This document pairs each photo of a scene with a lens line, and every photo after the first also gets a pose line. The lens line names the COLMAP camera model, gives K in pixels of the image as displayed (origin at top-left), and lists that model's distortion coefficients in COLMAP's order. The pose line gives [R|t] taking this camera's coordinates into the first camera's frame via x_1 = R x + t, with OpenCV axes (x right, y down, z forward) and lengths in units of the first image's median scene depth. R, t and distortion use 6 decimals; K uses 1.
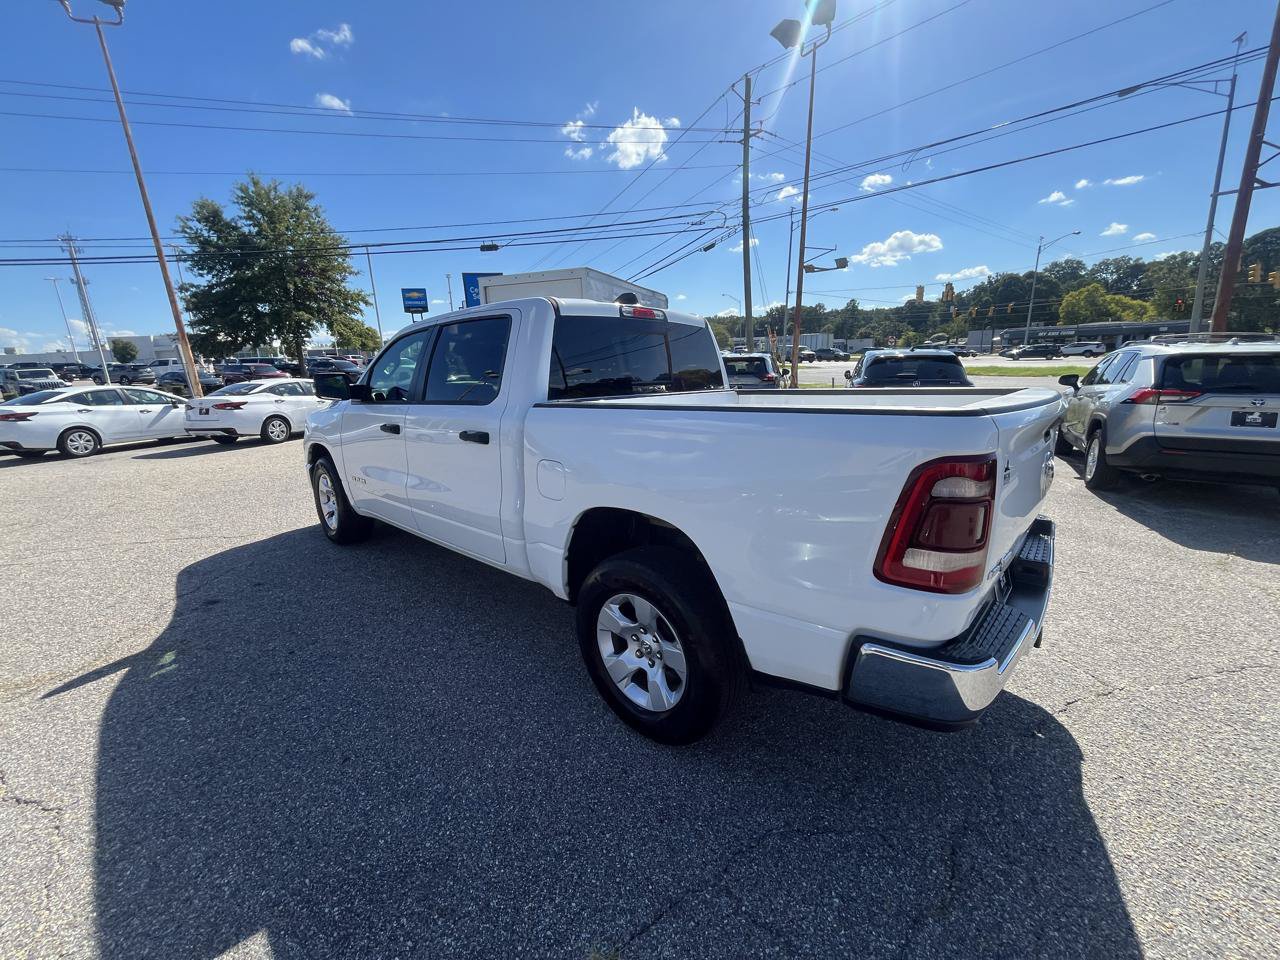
lens RADIAL K [[519.5, 0, 637.0], [0, 519.5, 473.9], [0, 0, 1]] dist [-0.003199, 0.000016]
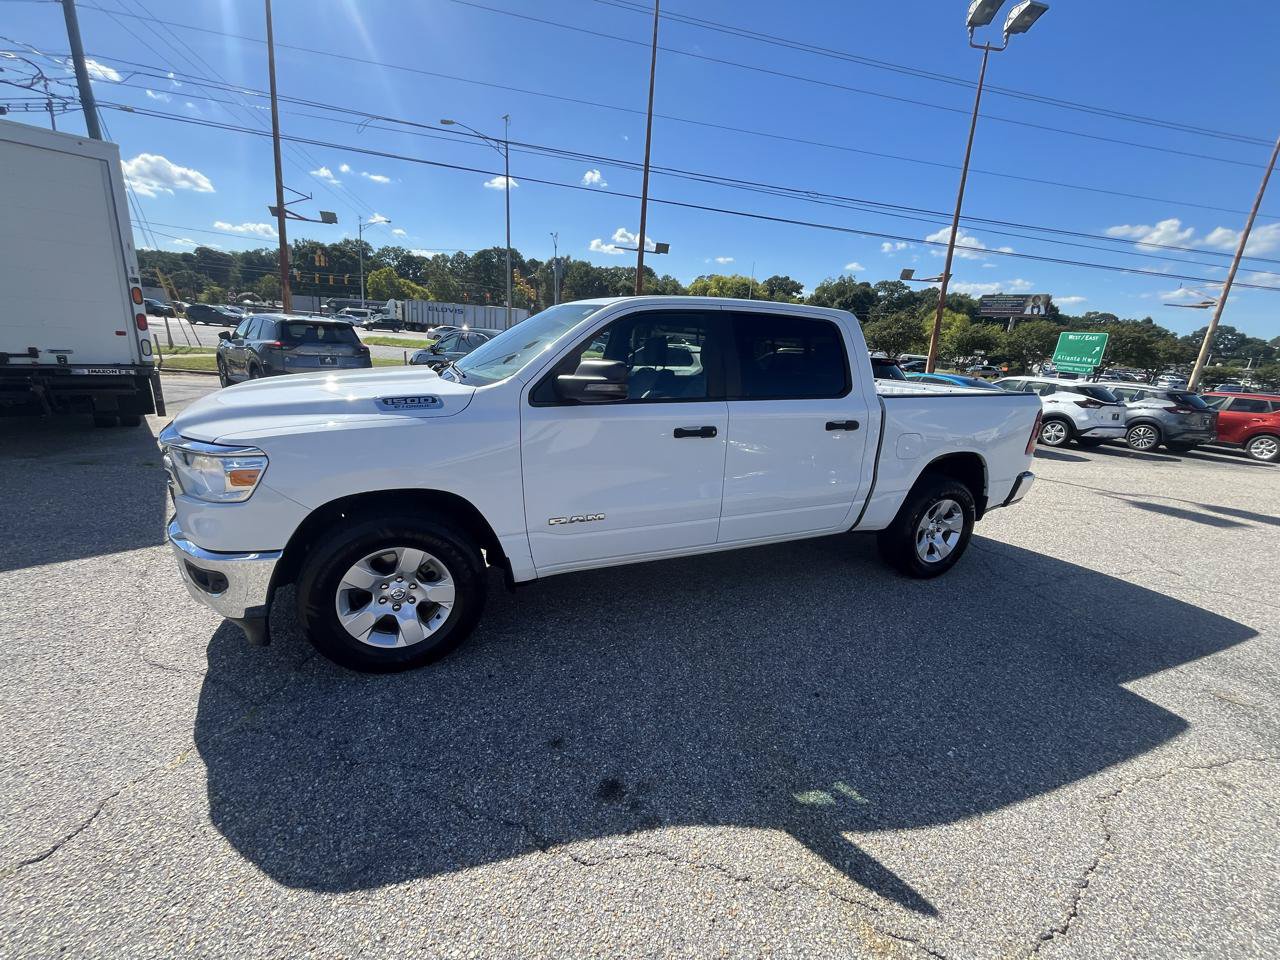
lens RADIAL K [[519.5, 0, 637.7], [0, 519.5, 475.8], [0, 0, 1]] dist [-0.003199, 0.000016]
pose [[0.401903, -0.183921, 0.897021, -0.575105], [0.122868, 0.981593, 0.146212, -0.069134], [-0.907401, 0.051452, 0.417104, 0.341095]]
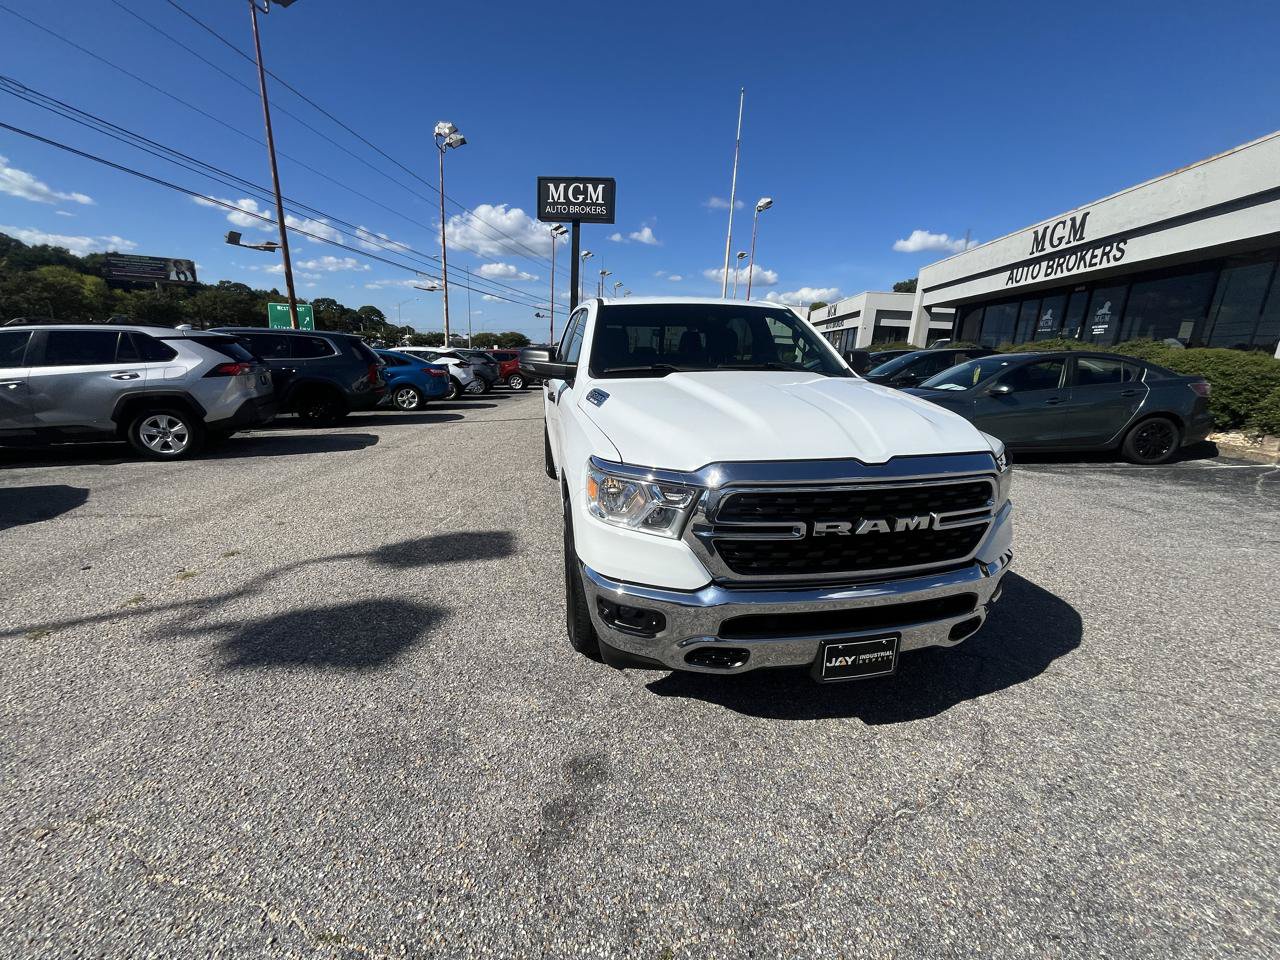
lens RADIAL K [[519.5, 0, 637.8], [0, 519.5, 475.9], [0, 0, 1]] dist [-0.003199, 0.000016]
pose [[-0.808498, -0.138459, 0.571979, -0.416403], [0.116904, 0.914772, 0.386685, -0.200777], [-0.576770, 0.379501, -0.723405, 1.009191]]
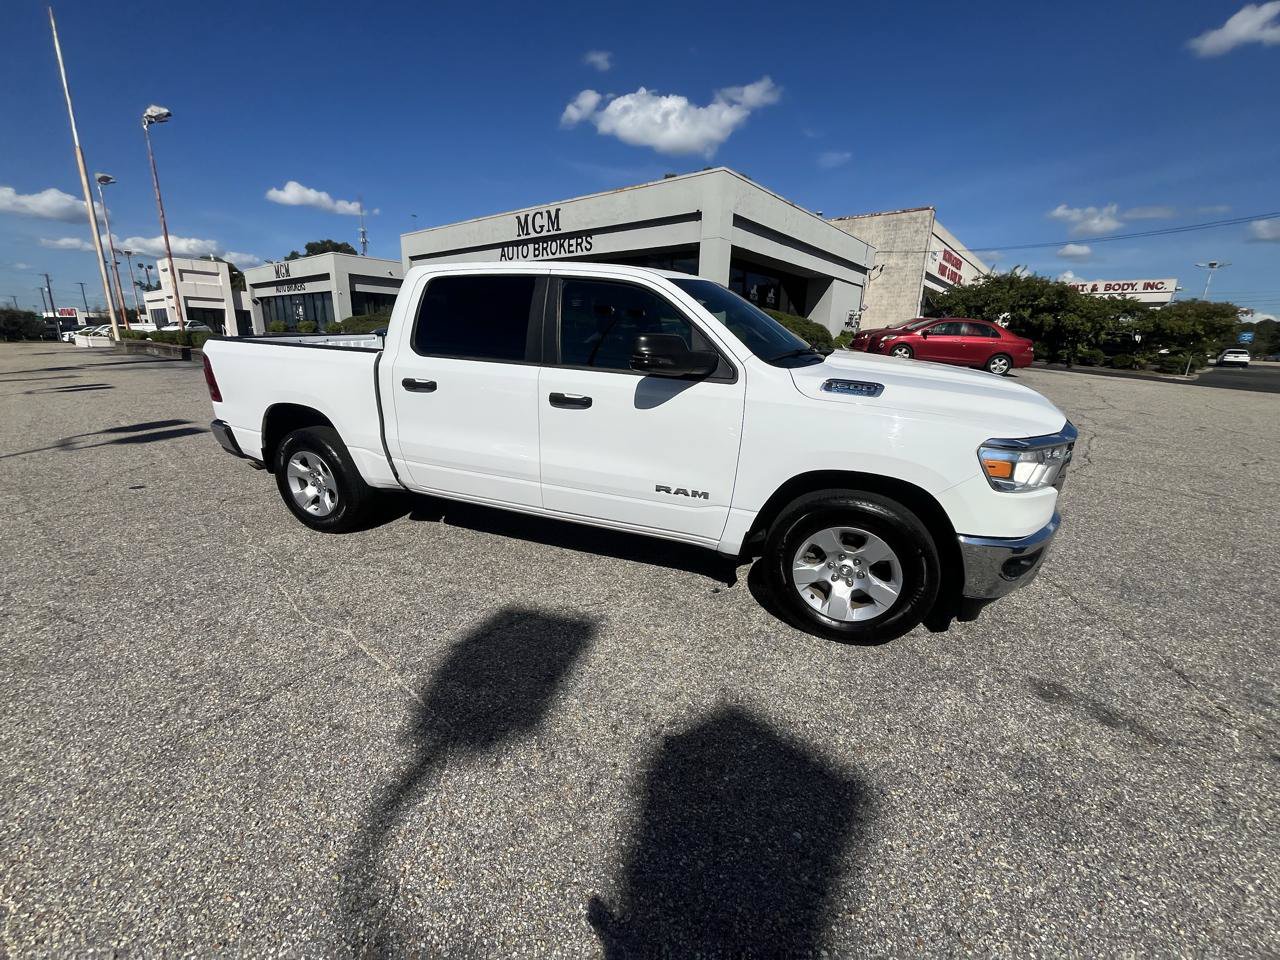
lens RADIAL K [[519.5, 0, 639.3], [0, 519.5, 476.3], [0, 0, 1]] dist [-0.003199, 0.000016]
pose [[-0.935040, 0.104405, -0.338820, 0.051652], [-0.070615, 0.881668, 0.466556, -0.211768], [0.347438, 0.460174, -0.817023, 1.001527]]
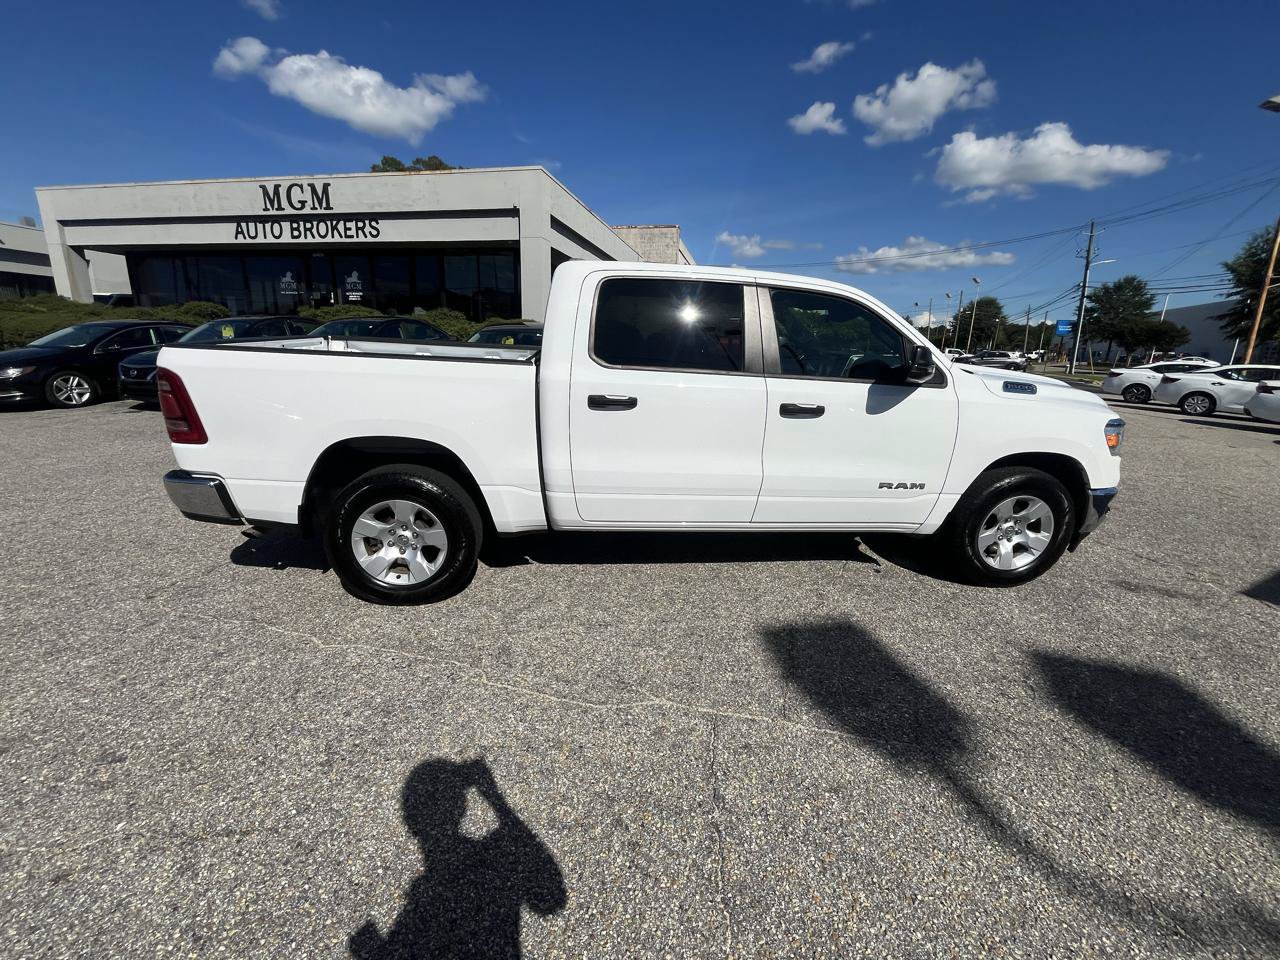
lens RADIAL K [[519.5, 0, 640.3], [0, 519.5, 473.6], [0, 0, 1]] dist [-0.003199, 0.000016]
pose [[-0.658790, 0.198797, -0.725586, 0.331071], [-0.174183, 0.897946, 0.404169, -0.172179], [0.731885, 0.392647, -0.556931, 0.792709]]
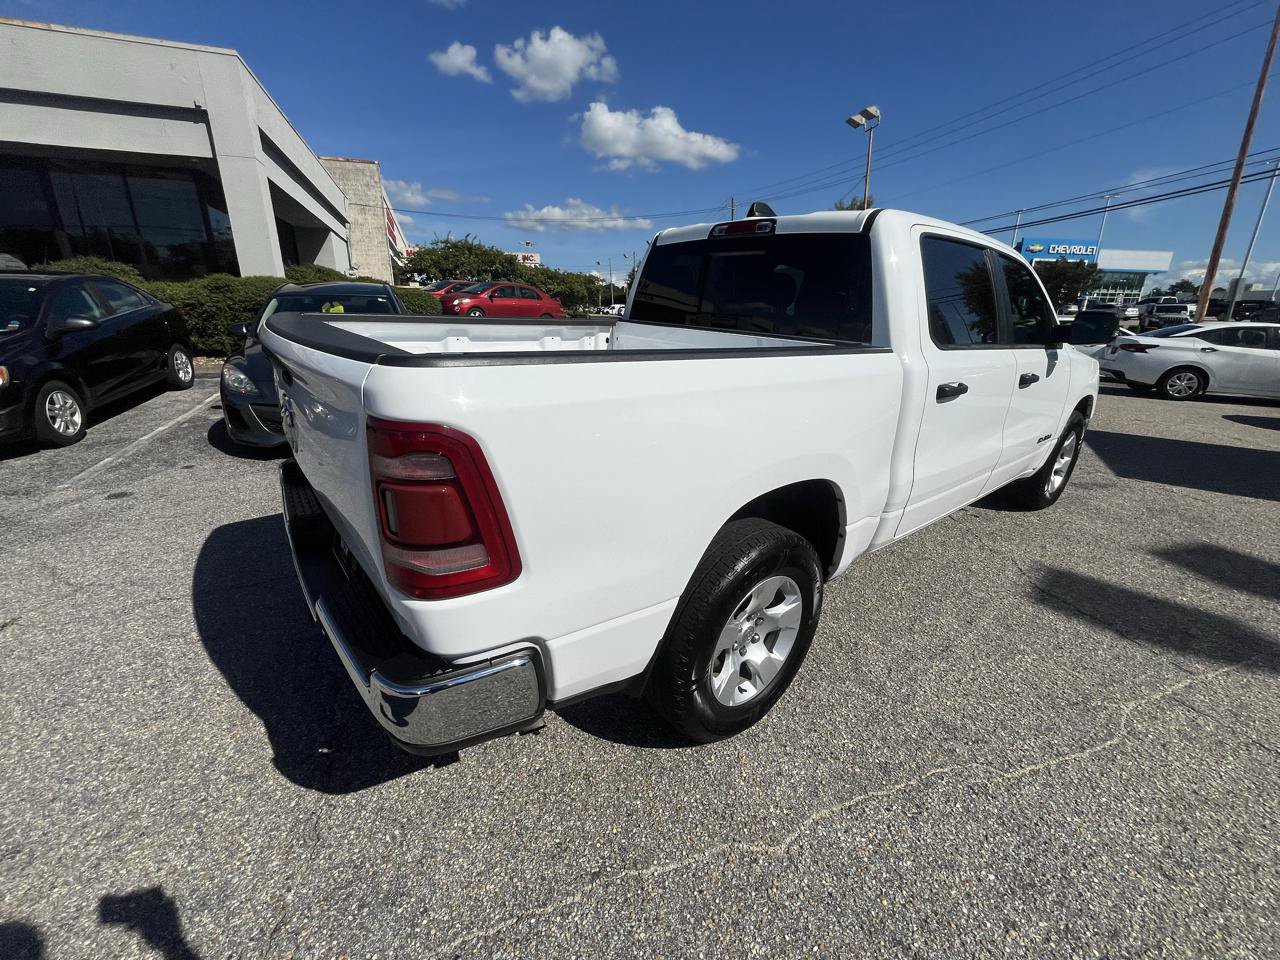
lens RADIAL K [[519.5, 0, 637.4], [0, 519.5, 472.6], [0, 0, 1]] dist [-0.003199, 0.000016]
pose [[-0.154349, 0.330727, -0.931019, 0.393362], [-0.226733, 0.905307, 0.359182, -0.090300], [0.961649, 0.266532, -0.064747, 0.412046]]
